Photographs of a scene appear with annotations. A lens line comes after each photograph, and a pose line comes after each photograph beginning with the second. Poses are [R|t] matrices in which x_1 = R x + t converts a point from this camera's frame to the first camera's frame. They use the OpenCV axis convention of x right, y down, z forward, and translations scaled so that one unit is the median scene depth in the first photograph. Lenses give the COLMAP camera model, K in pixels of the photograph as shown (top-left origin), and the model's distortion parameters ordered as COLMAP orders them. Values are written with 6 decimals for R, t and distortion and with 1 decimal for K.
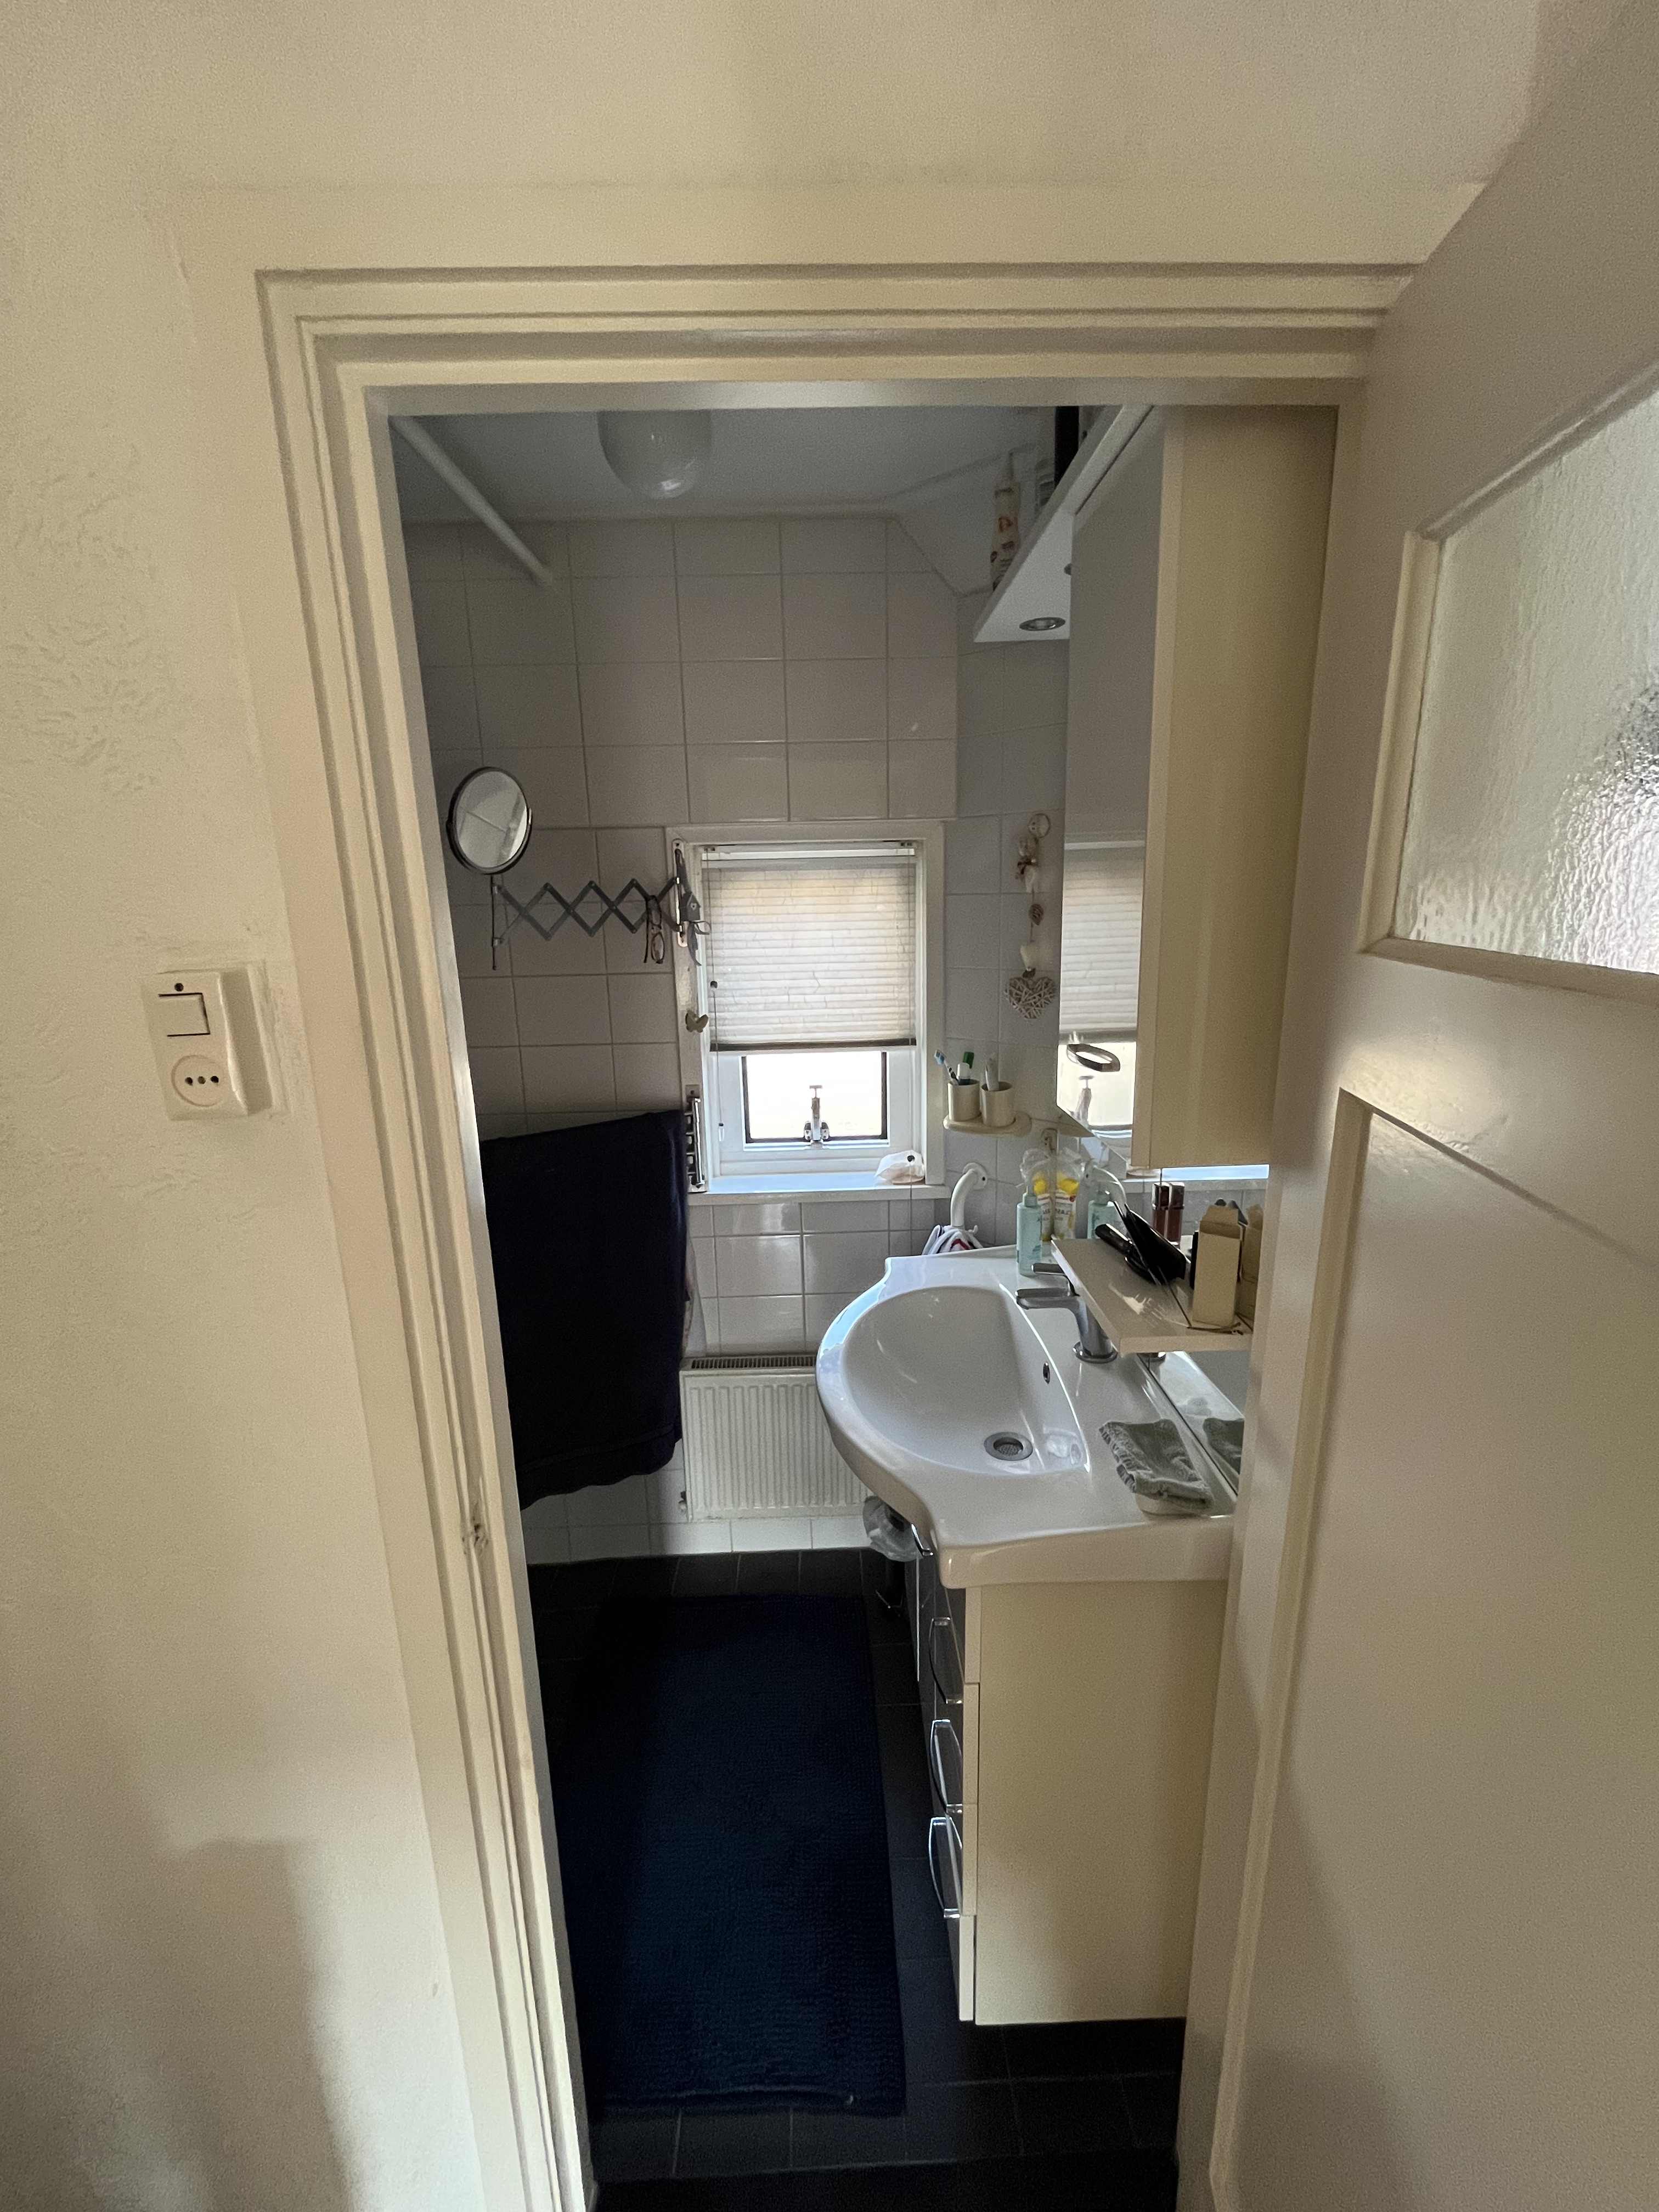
lens RADIAL K [[908.2, 0, 832.7], [0, 908.2, 1103.2], [0, 0, 1]] dist [-0.002078, -0.000168]
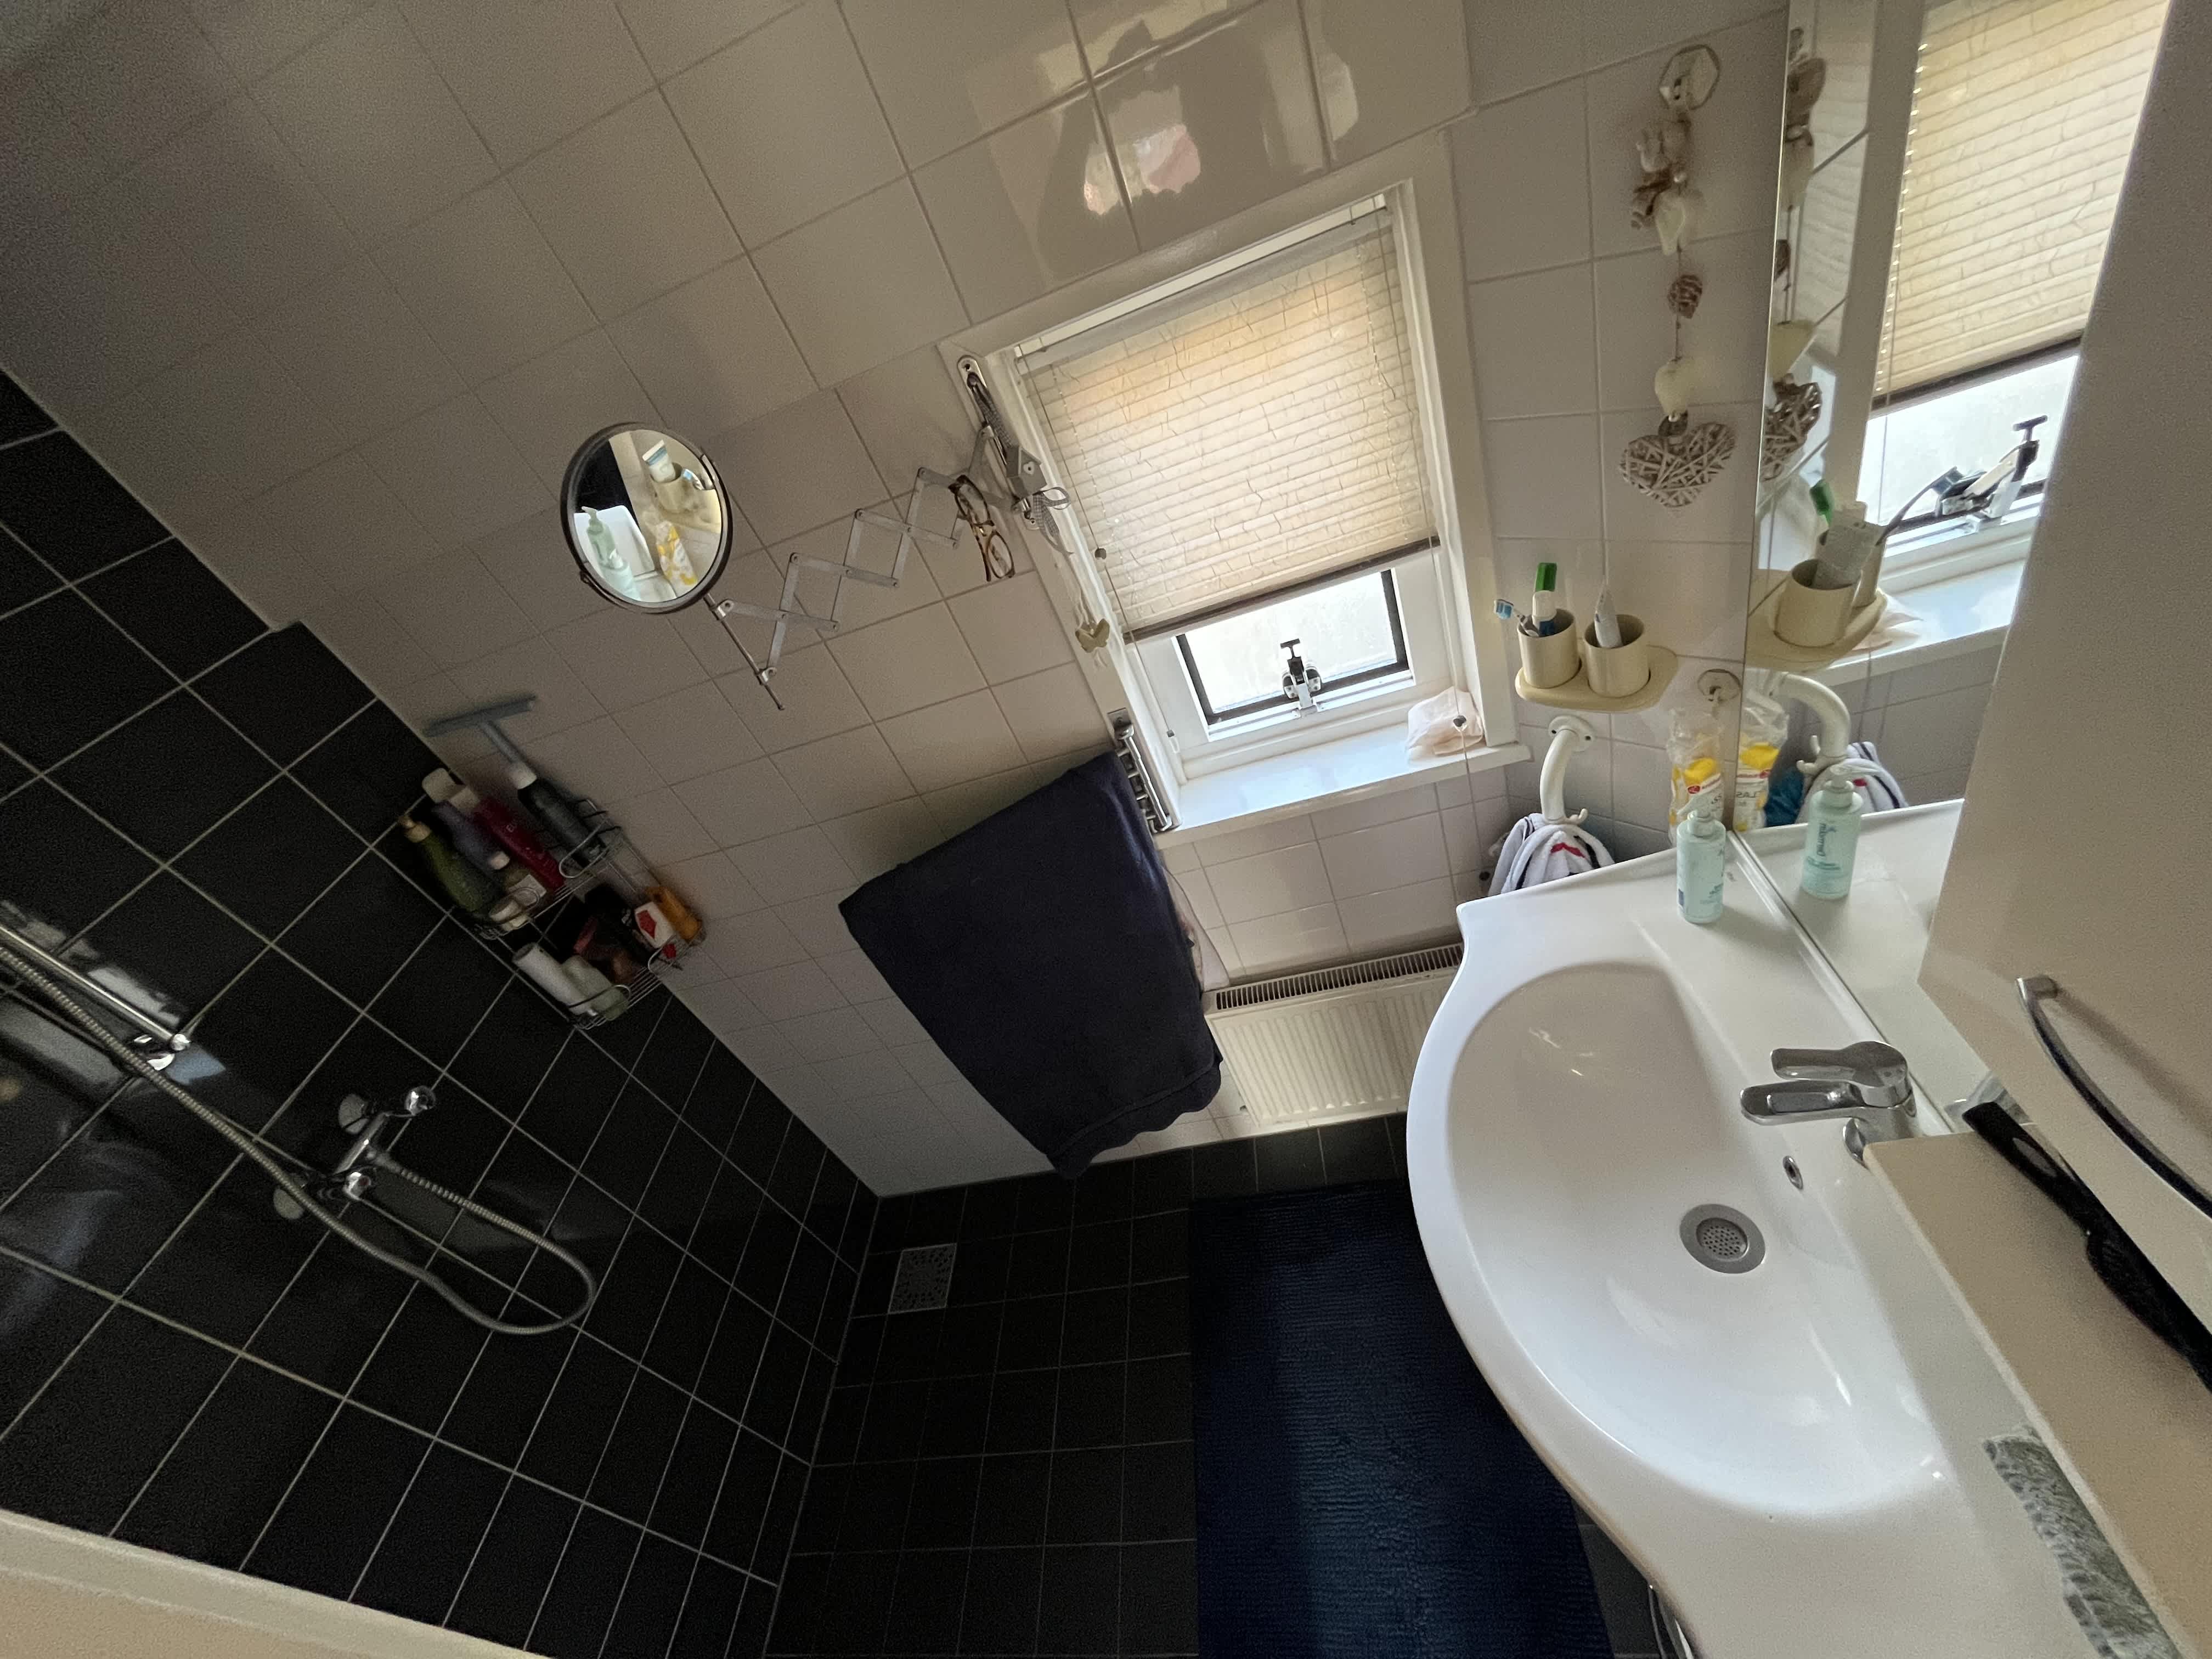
lens RADIAL K [[908.2, 0, 1103.5], [0, 908.2, 833.8], [0, 0, 1]] dist [-0.002078, -0.000168]
pose [[0.939566, -0.207281, -0.272490, 0.005285], [0.306383, 0.864250, 0.399001, -0.218971], [0.152794, -0.458374, 0.875527, 0.354669]]
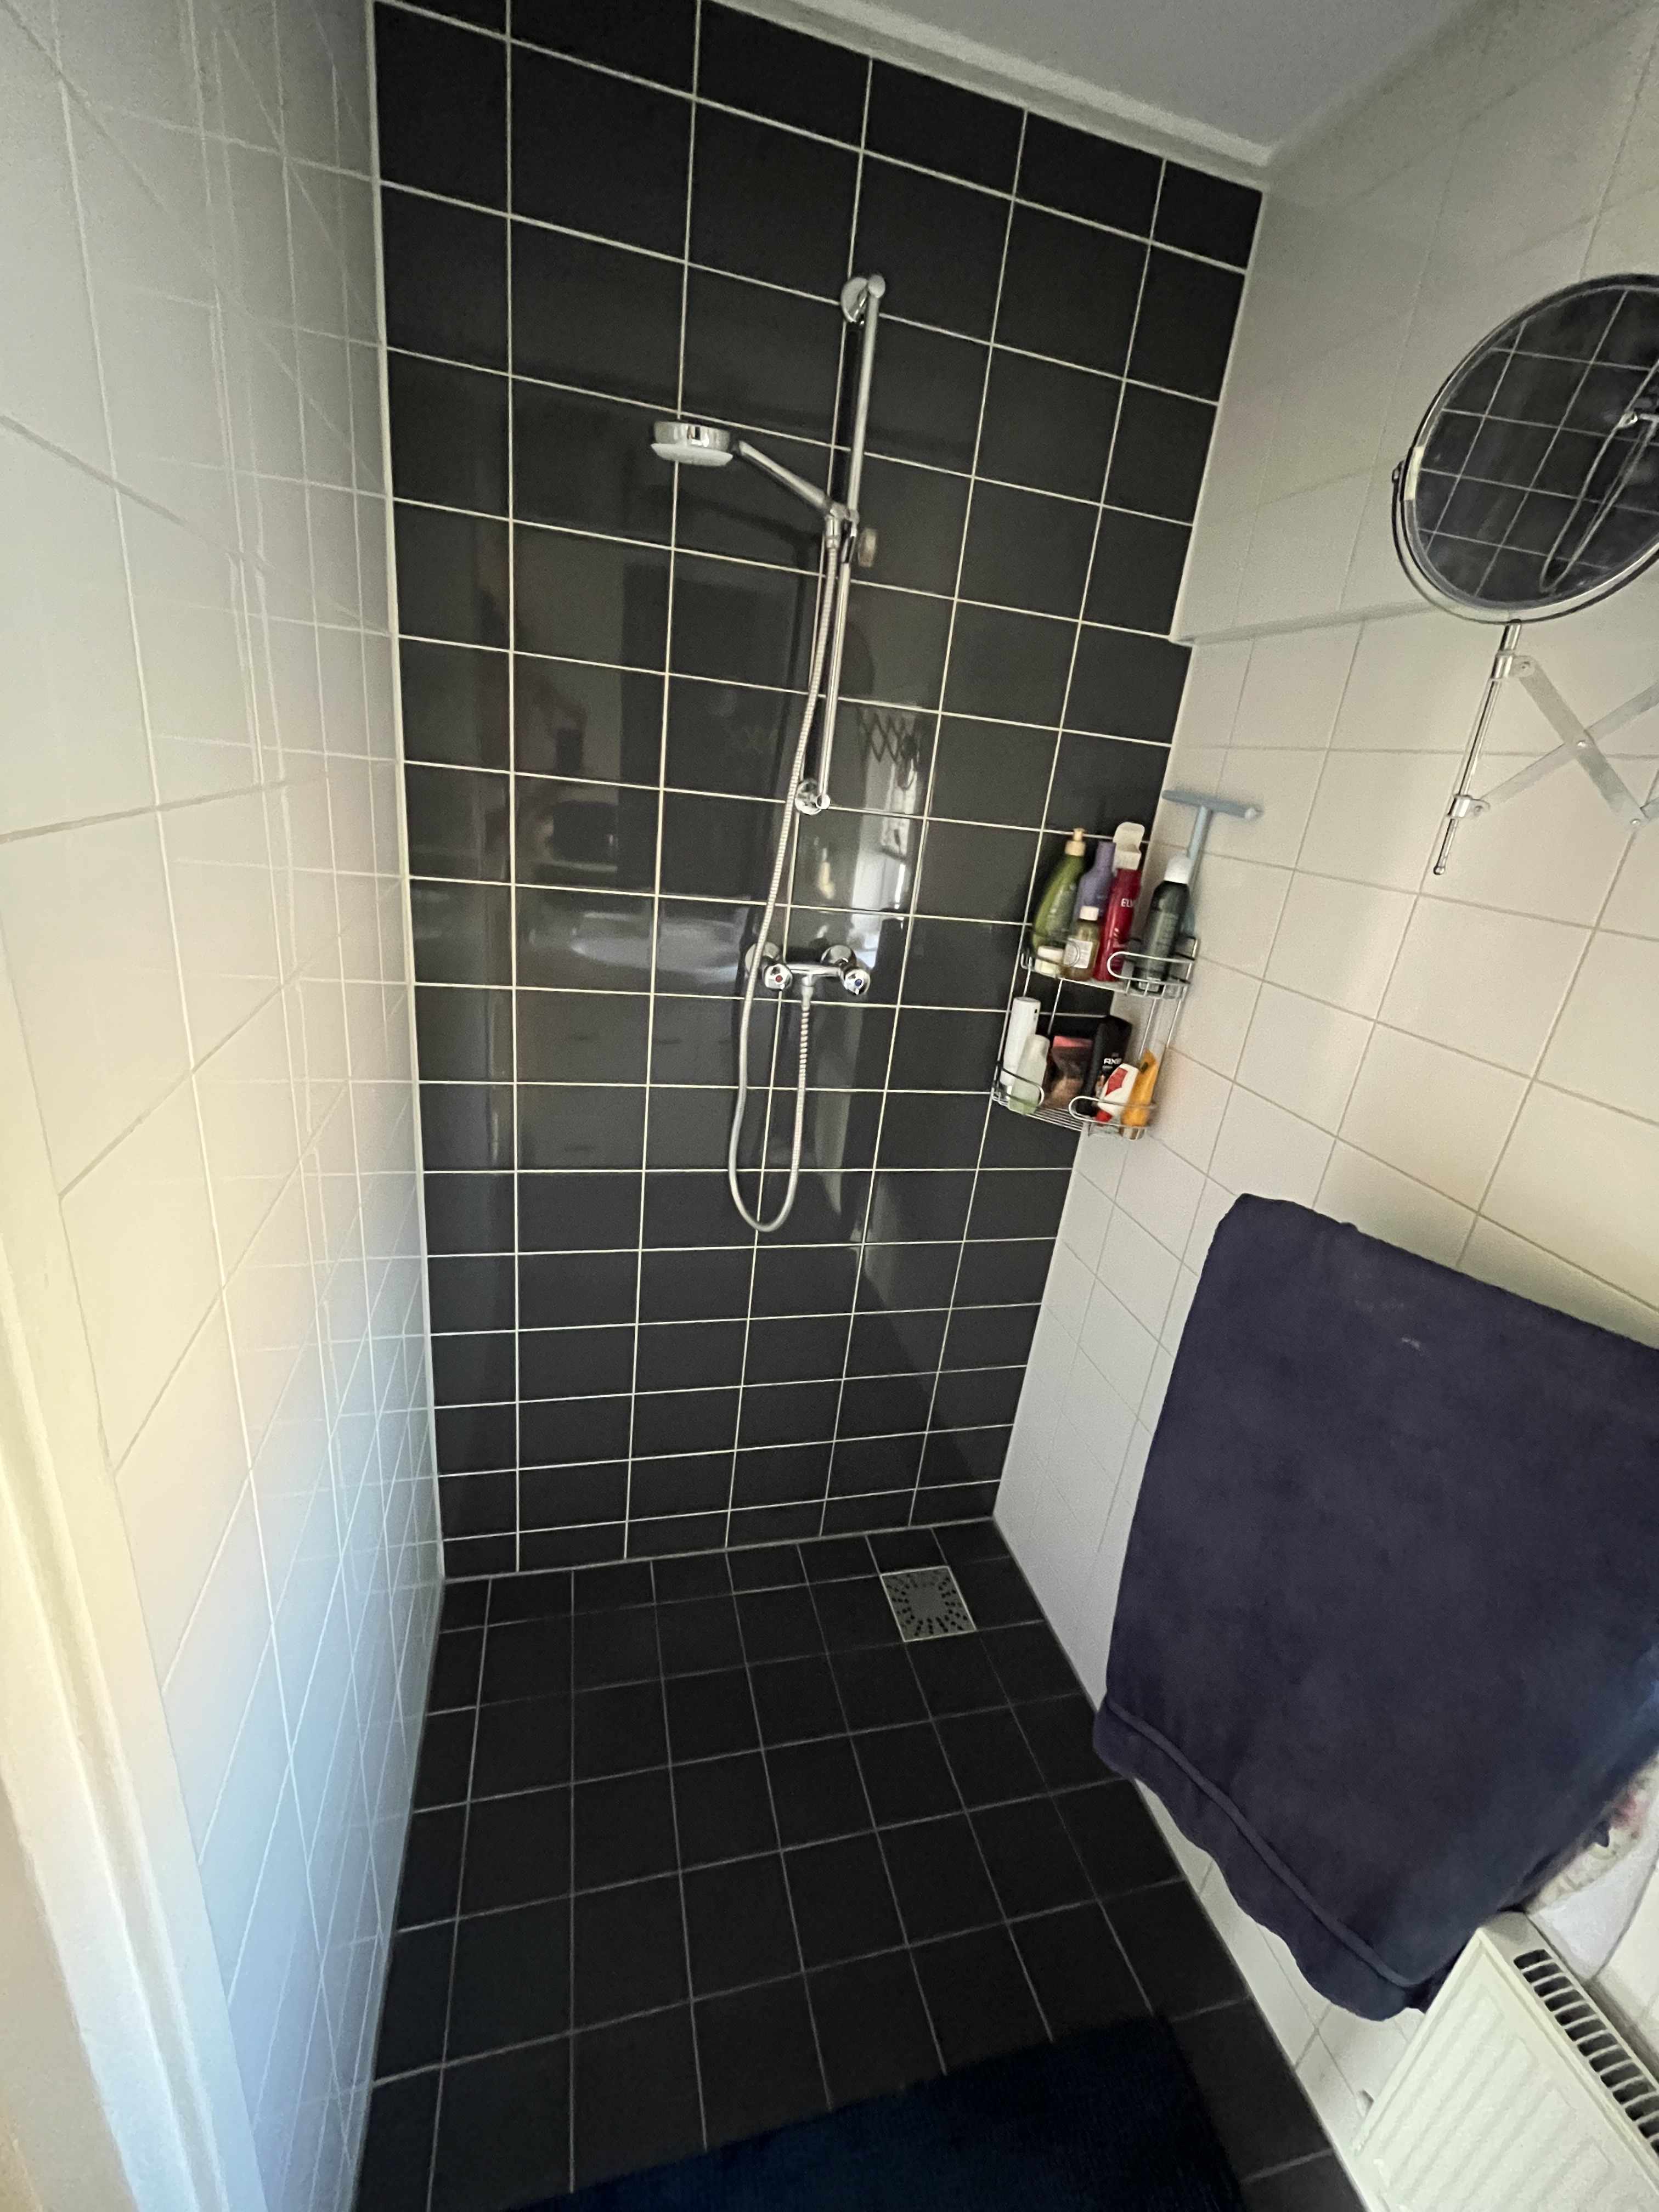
lens RADIAL K [[908.2, 0, 826.2], [0, 908.2, 1100.6], [0, 0, 1]] dist [-0.002078, -0.000168]
pose [[0.217797, 0.381424, -0.898376, -0.006239], [-0.342576, 0.891784, 0.295573, -0.065512], [0.913896, 0.243388, 0.324895, 0.527655]]
